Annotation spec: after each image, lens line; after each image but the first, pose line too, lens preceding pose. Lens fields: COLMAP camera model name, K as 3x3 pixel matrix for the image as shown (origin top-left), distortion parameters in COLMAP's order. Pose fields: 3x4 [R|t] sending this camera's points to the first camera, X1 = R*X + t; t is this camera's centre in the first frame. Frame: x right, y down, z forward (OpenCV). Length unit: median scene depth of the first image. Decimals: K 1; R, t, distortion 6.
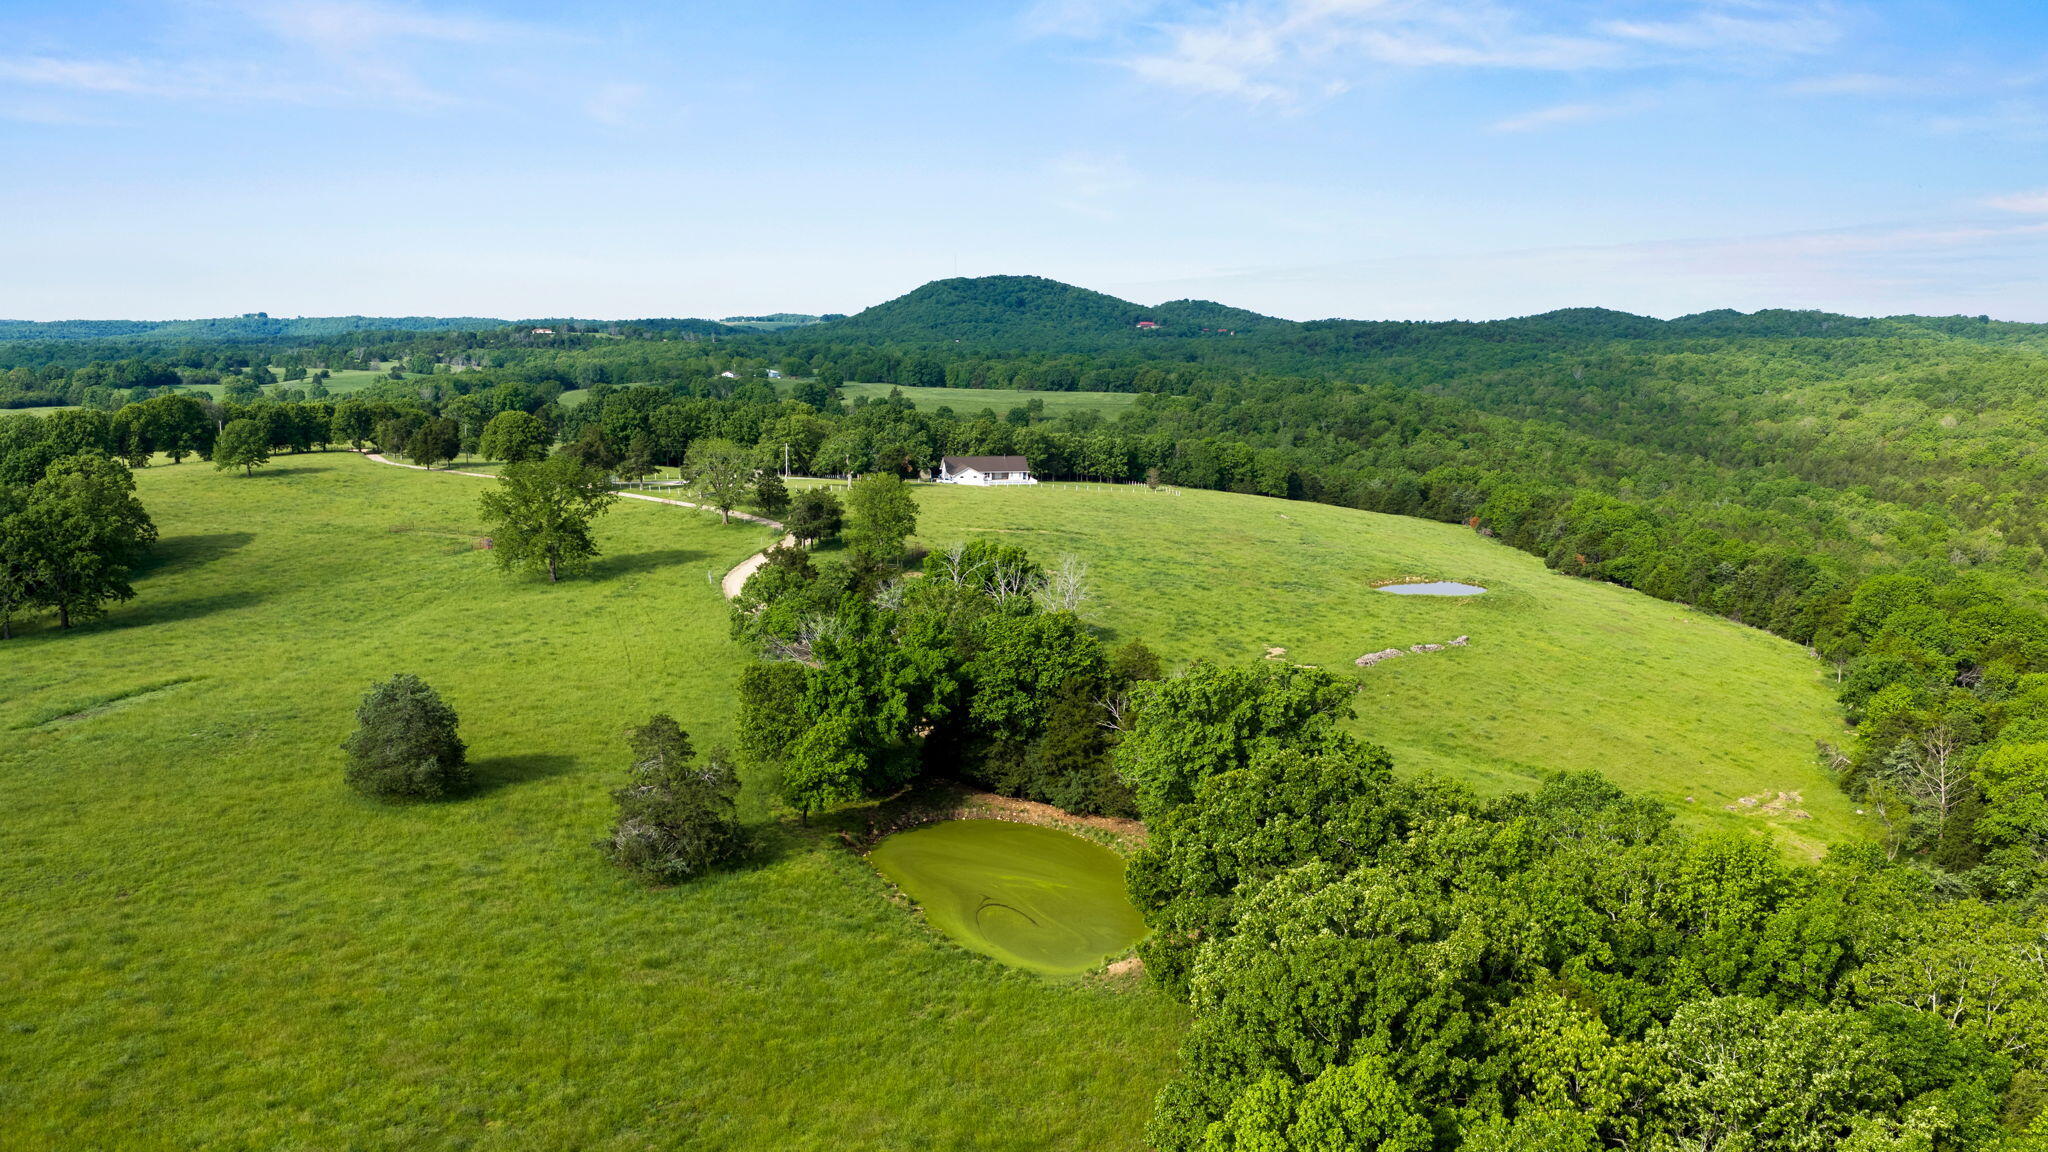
lens RADIAL K [[1708.0, 0, 1032.1], [0, 1708.0, 573.0], [0, 0, 1]] dist [0.040836, -0.081247]
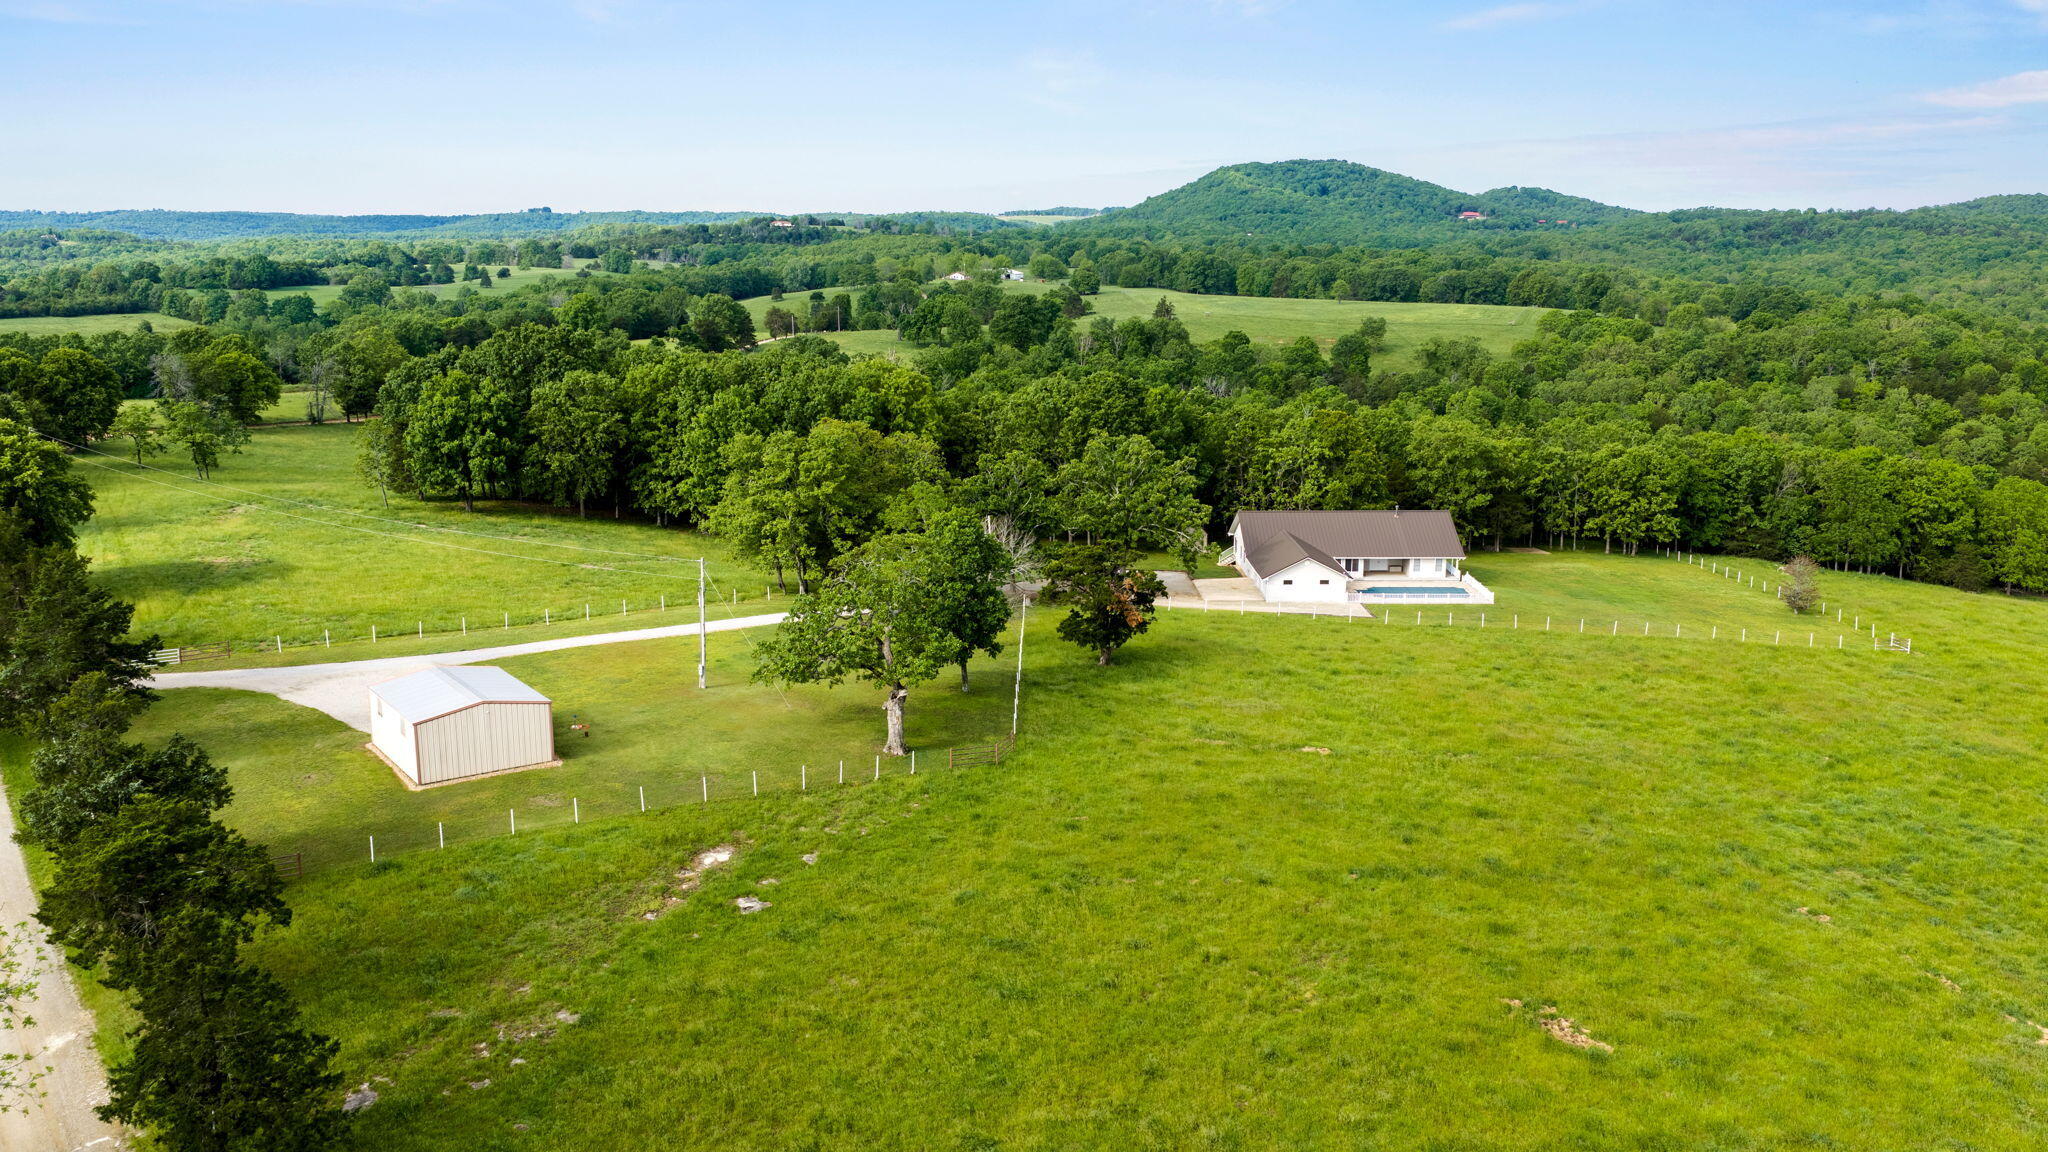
lens RADIAL K [[1708.0, 0, 1032.1], [0, 1708.0, 573.0], [0, 0, 1]] dist [0.040836, -0.081247]
pose [[0.986348, 0.032230, -0.161488, -0.016942], [-0.022623, 0.997883, 0.060979, -0.037370], [0.163111, -0.056493, 0.984989, 0.293405]]
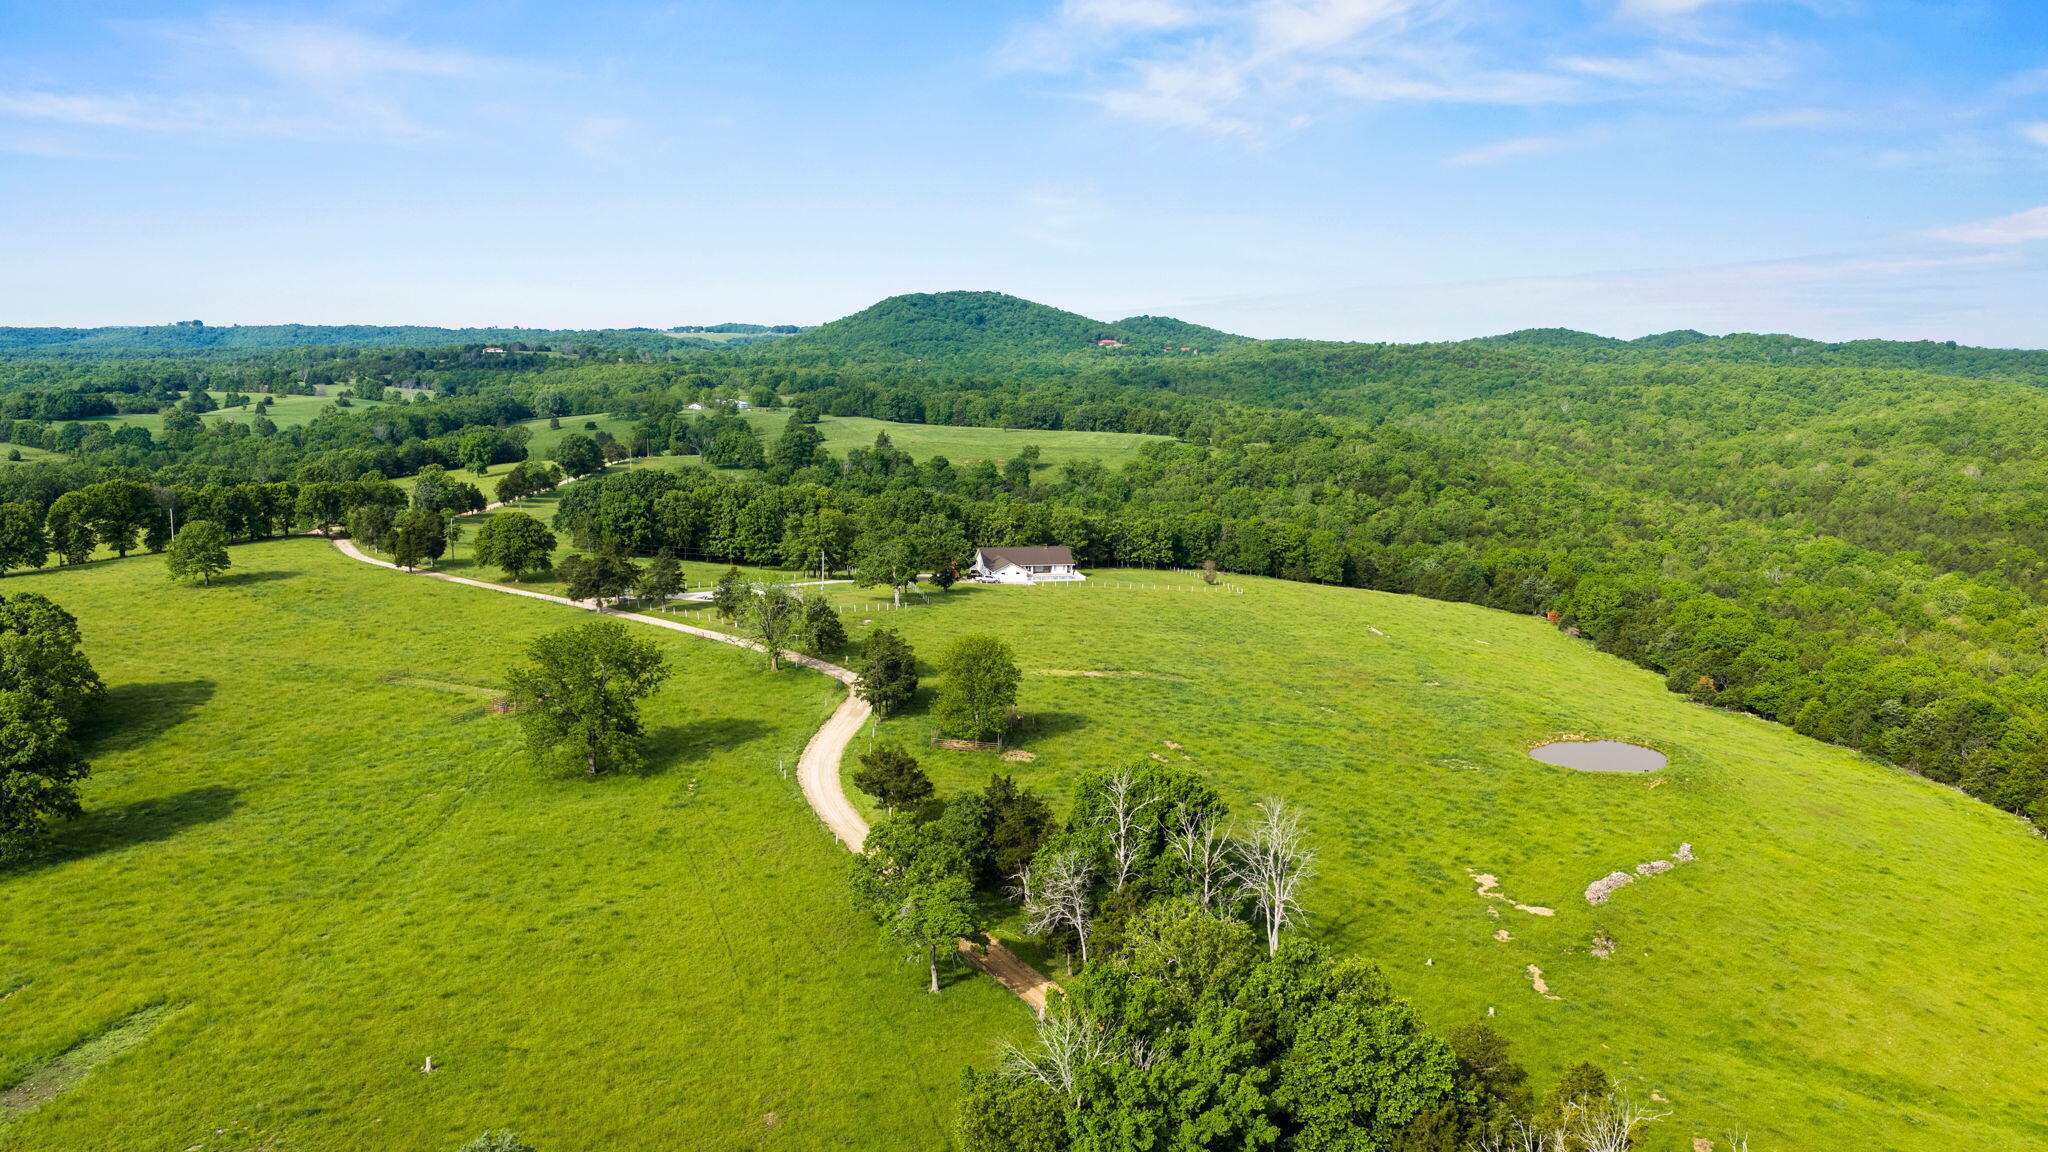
lens RADIAL K [[1708.0, 0, 1032.1], [0, 1708.0, 573.0], [0, 0, 1]] dist [0.040836, -0.081247]
pose [[0.999477, 0.000897, 0.032331, -0.025896], [-0.000778, 0.999993, -0.003679, -0.024940], [-0.032334, 0.003652, 0.999470, 0.044605]]
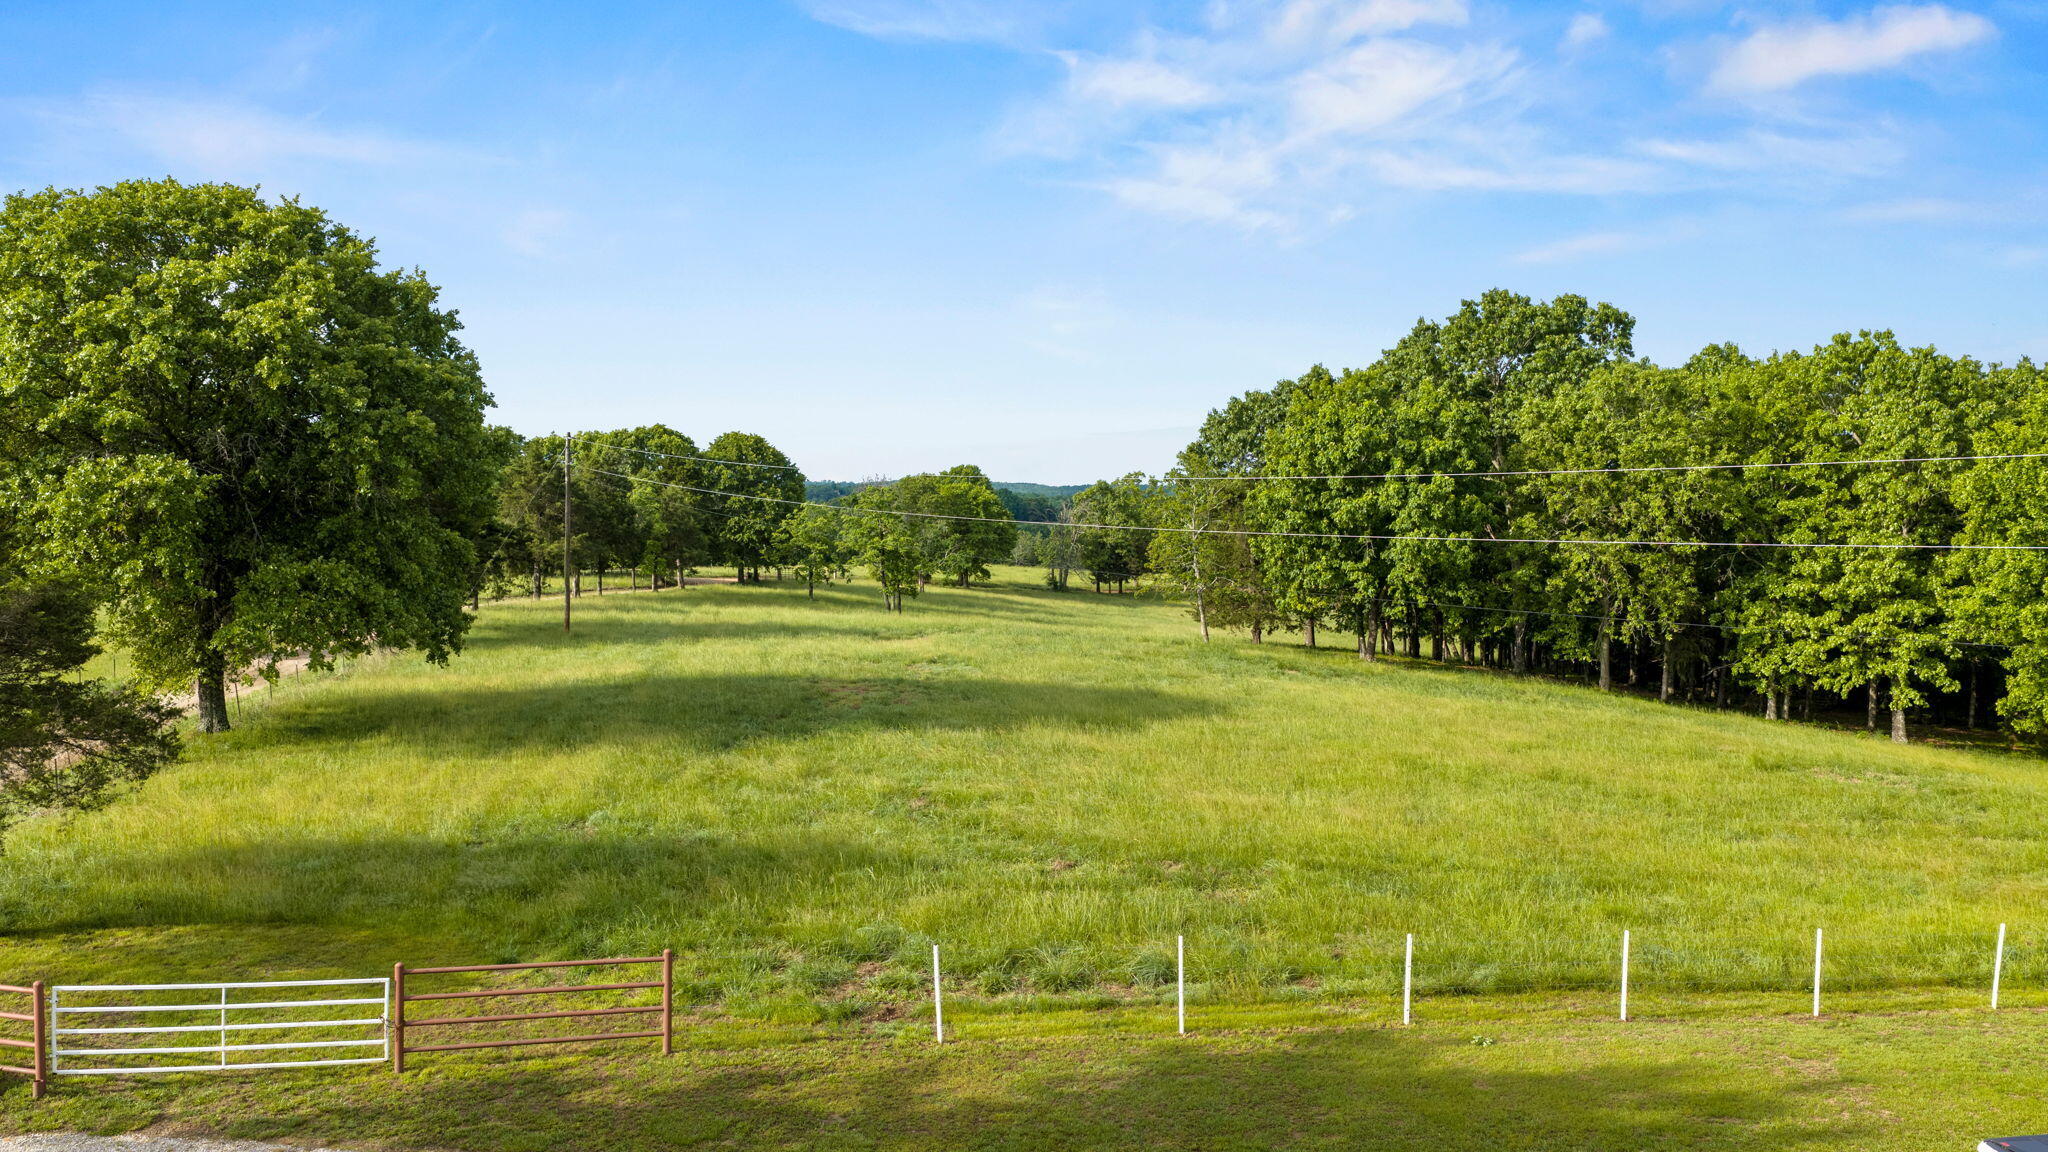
lens RADIAL K [[1708.0, 0, 1032.1], [0, 1708.0, 573.0], [0, 0, 1]] dist [0.040836, -0.081247]
pose [[0.843930, 0.029828, -0.535623, -0.080145], [-0.082958, 0.993699, -0.075372, -0.026924], [0.530000, 0.108043, 0.841087, 0.391677]]
